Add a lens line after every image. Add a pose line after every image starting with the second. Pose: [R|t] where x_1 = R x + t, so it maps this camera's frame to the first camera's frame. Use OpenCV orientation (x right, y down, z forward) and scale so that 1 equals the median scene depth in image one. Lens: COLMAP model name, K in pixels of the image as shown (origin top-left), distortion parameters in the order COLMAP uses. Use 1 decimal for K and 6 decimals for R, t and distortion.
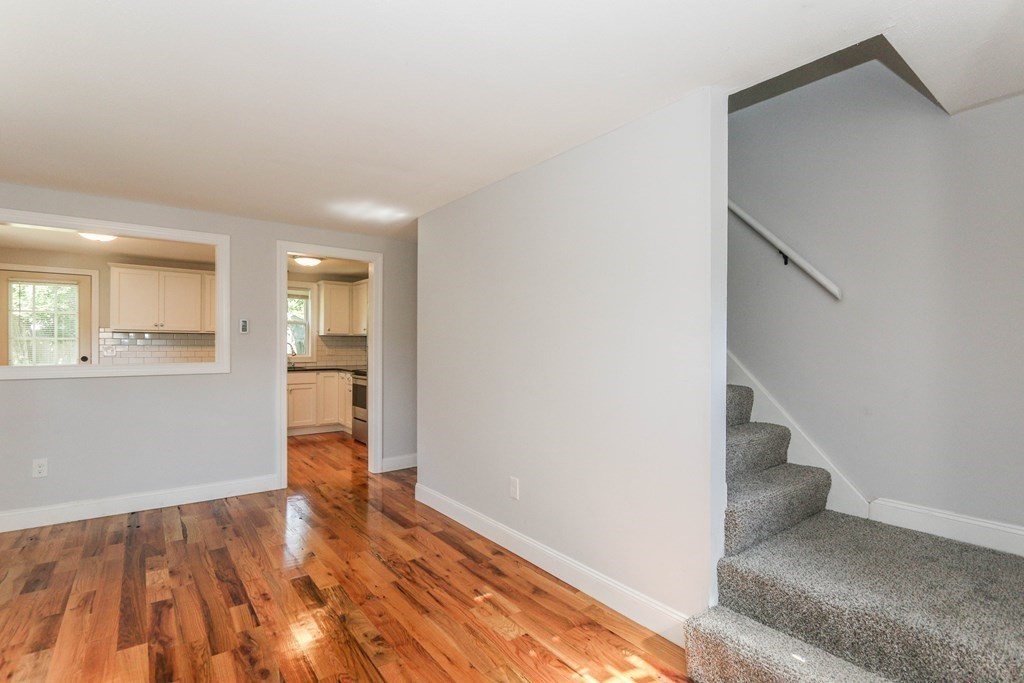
lens RADIAL K [[479.0, 0, 512.0], [0, 479.0, 341.5], [0, 0, 1]] dist [-0.011242, 0.001286]
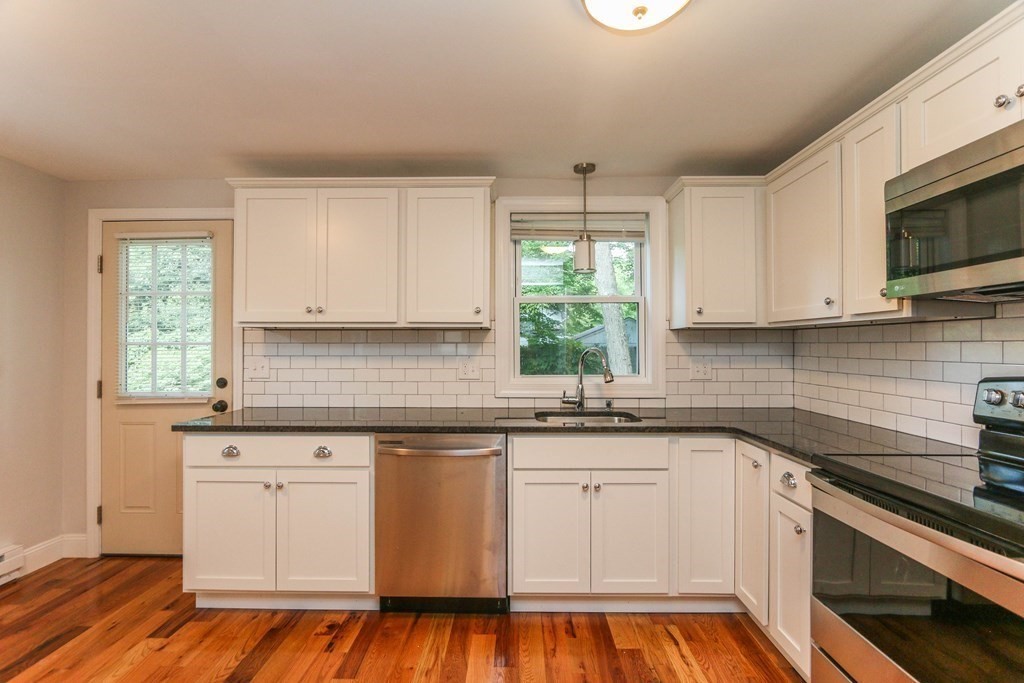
lens RADIAL K [[479.0, 0, 512.0], [0, 479.0, 341.5], [0, 0, 1]] dist [-0.011242, 0.001286]
pose [[0.777183, -0.015462, -0.629085, -0.287570], [0.008862, 0.999868, -0.013627, 0.001624], [0.629212, 0.005015, 0.777217, 0.682278]]
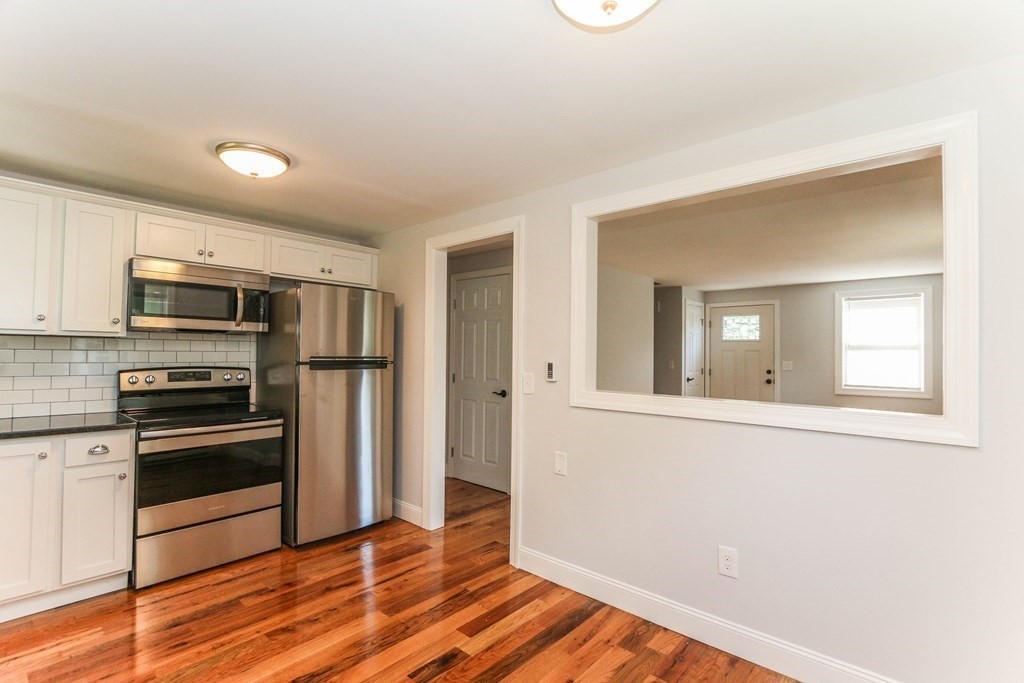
lens RADIAL K [[479.0, 0, 512.0], [0, 479.0, 341.5], [0, 0, 1]] dist [-0.011242, 0.001286]
pose [[-0.177576, 0.015223, 0.983989, -0.761427], [-0.016233, 0.999699, -0.018395, -0.006027], [-0.983973, -0.019239, -0.177275, 0.738242]]
